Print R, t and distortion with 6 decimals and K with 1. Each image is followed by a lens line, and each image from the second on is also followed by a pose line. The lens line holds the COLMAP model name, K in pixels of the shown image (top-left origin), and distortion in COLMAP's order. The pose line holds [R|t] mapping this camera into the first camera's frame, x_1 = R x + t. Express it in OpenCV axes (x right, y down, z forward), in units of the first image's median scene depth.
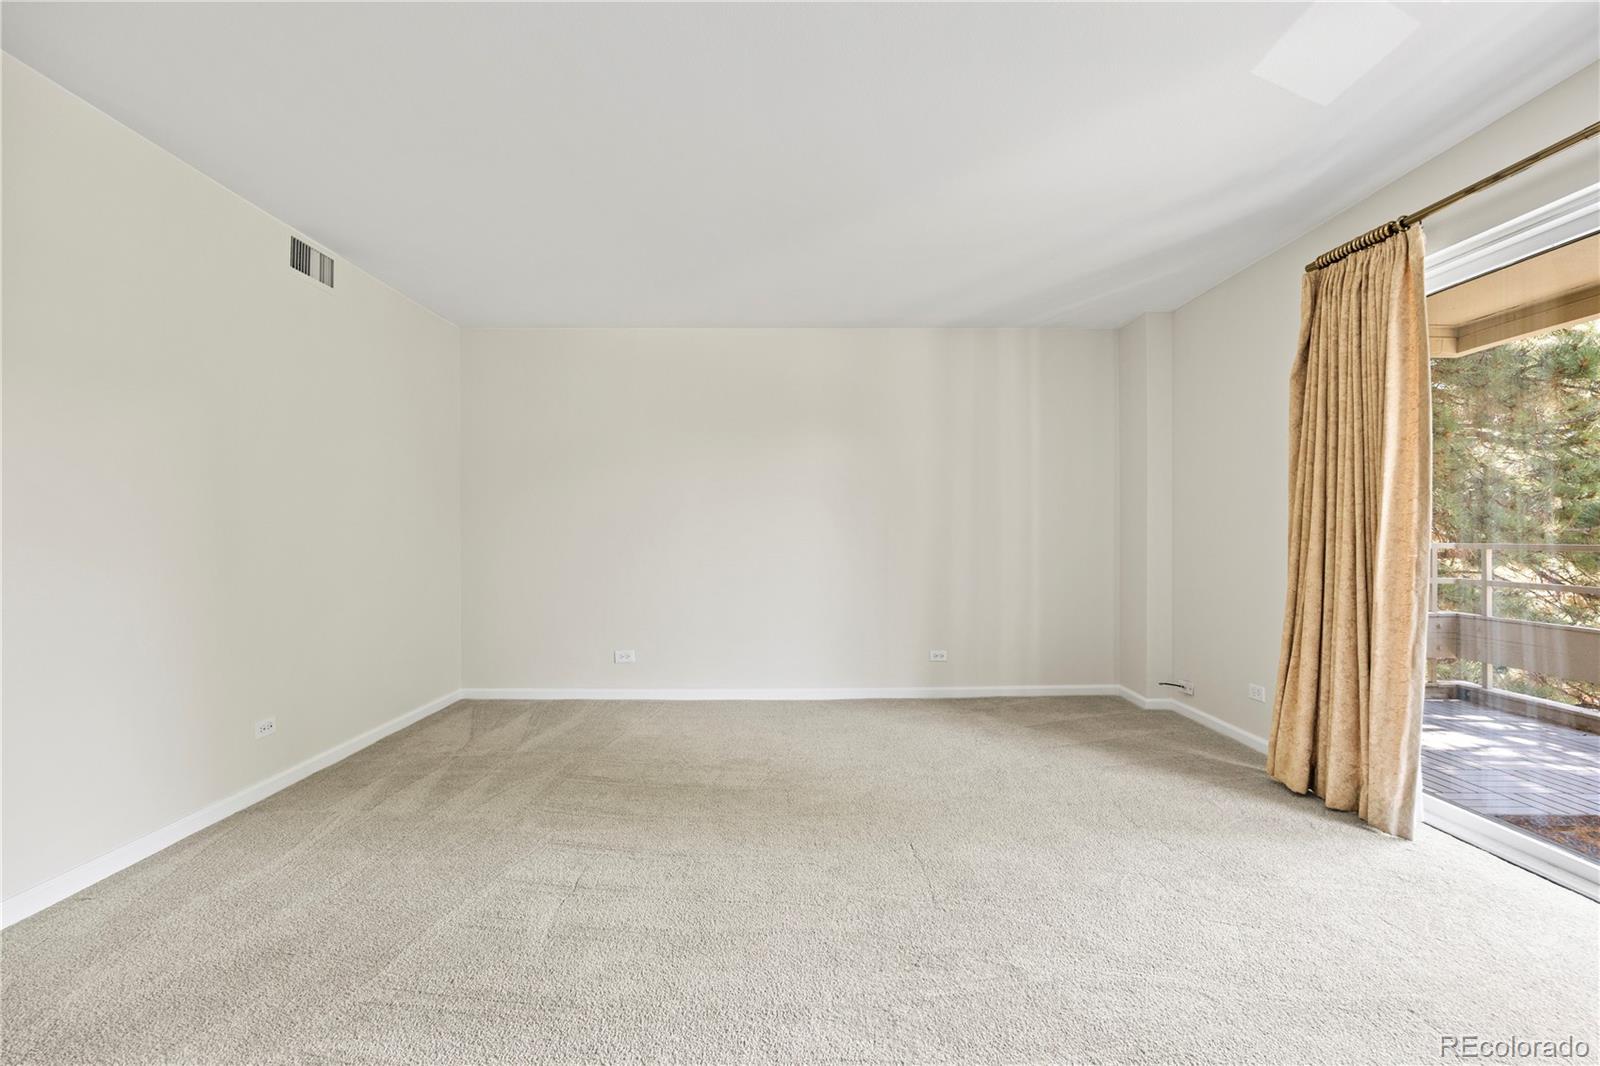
lens RADIAL K [[717.3, 0, 799.5], [0, 717.3, 527.0], [0, 0, 1]] dist [-0.010840, -0.000668]
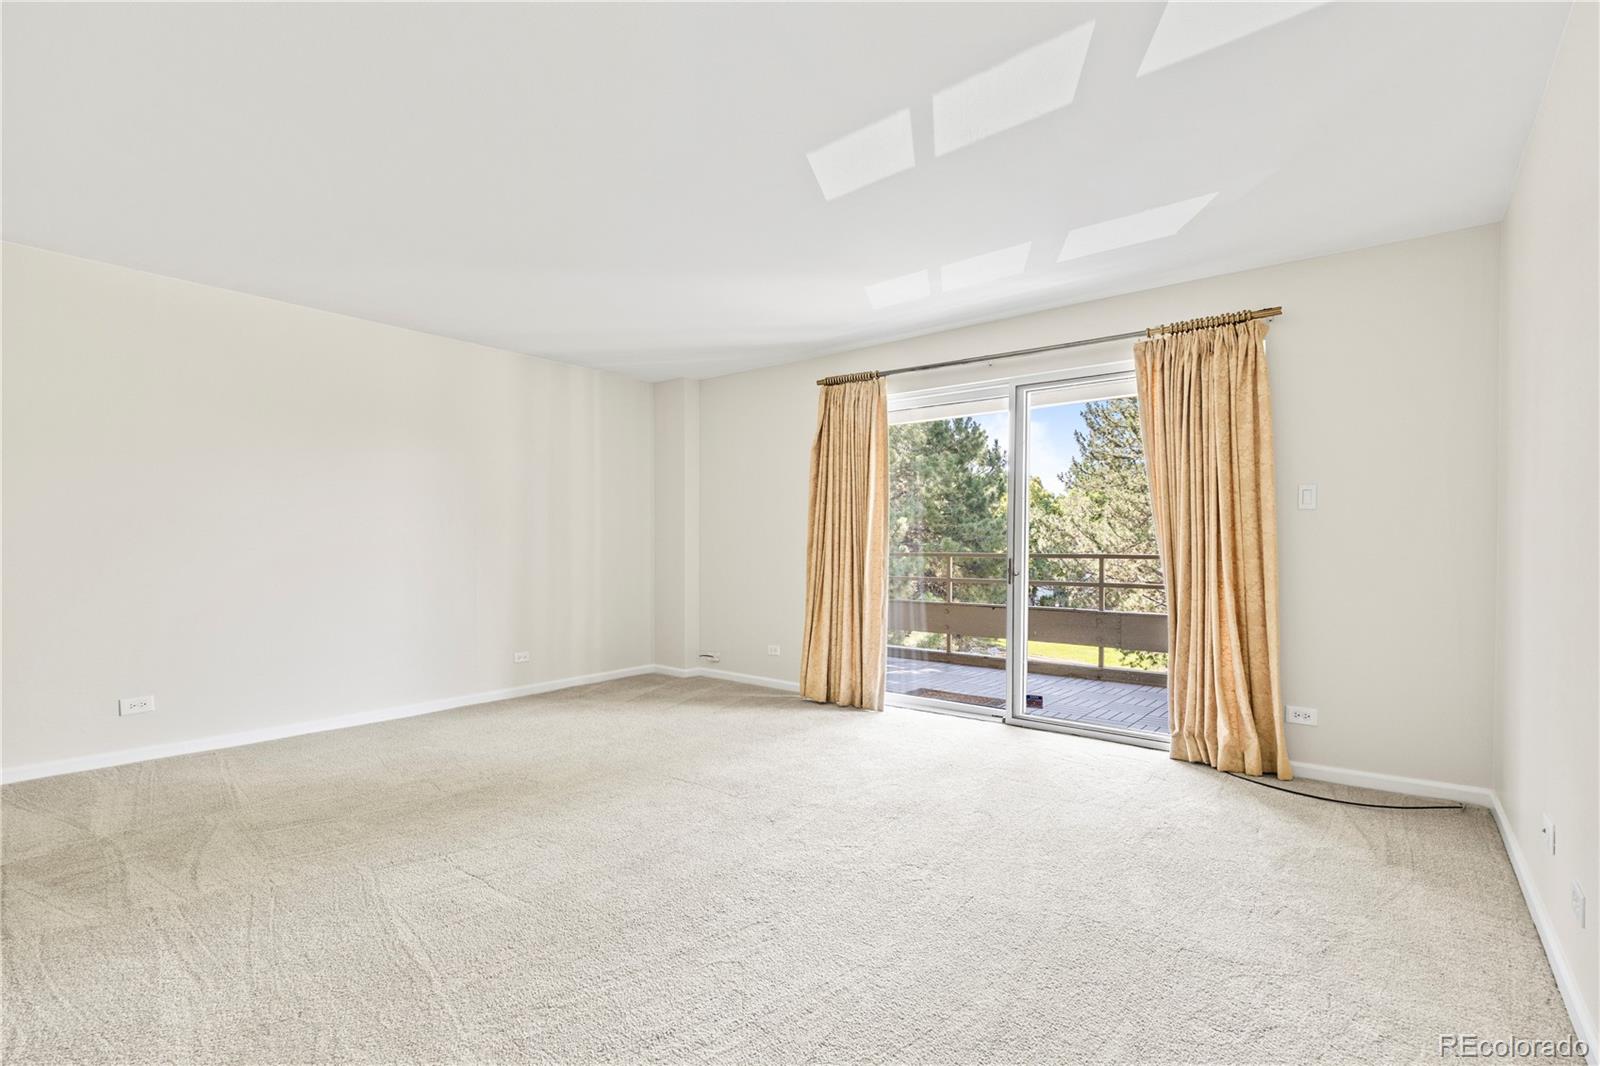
lens RADIAL K [[717.3, 0, 807.2], [0, 717.3, 542.6], [0, 0, 1]] dist [-0.010840, -0.000668]
pose [[0.641945, 0.005603, 0.766730, -0.619770], [-0.011236, 0.999935, 0.002100, -0.001056], [-0.766668, -0.009963, 0.641966, -0.038337]]
